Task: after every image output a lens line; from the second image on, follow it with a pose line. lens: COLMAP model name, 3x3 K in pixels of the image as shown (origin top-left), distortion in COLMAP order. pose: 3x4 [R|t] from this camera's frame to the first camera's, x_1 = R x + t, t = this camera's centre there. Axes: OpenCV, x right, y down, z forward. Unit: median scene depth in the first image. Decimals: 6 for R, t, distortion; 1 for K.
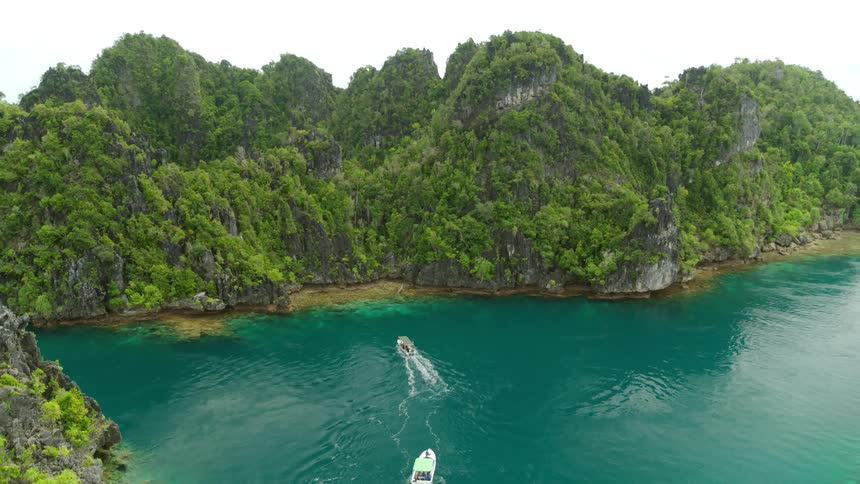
lens RADIAL K [[618.1, 0, 430.0], [0, 618.1, 242.0], [0, 0, 1]] dist [-0.102205, 0.066554]
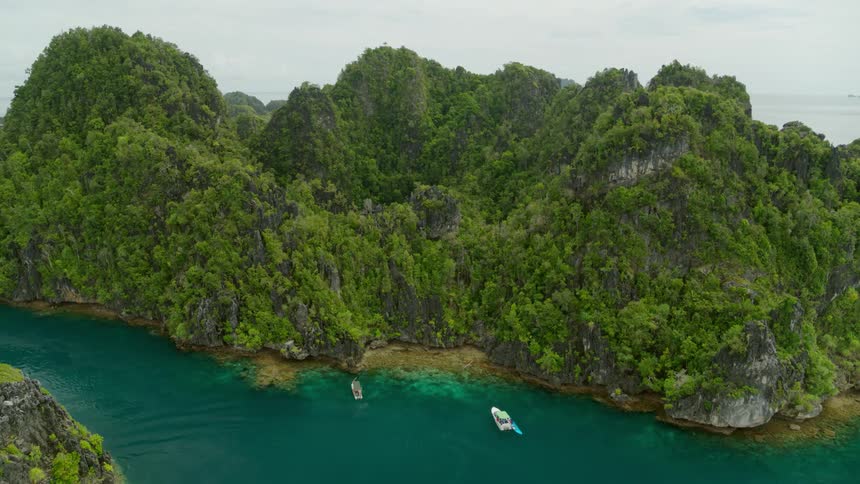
lens RADIAL K [[618.1, 0, 430.0], [0, 618.1, 242.0], [0, 0, 1]] dist [-0.102205, 0.066554]
pose [[0.885181, 0.113016, -0.451311, 0.318962], [-0.087960, 0.993206, 0.076193, -0.188747], [0.456856, -0.027748, 0.889108, 0.074821]]
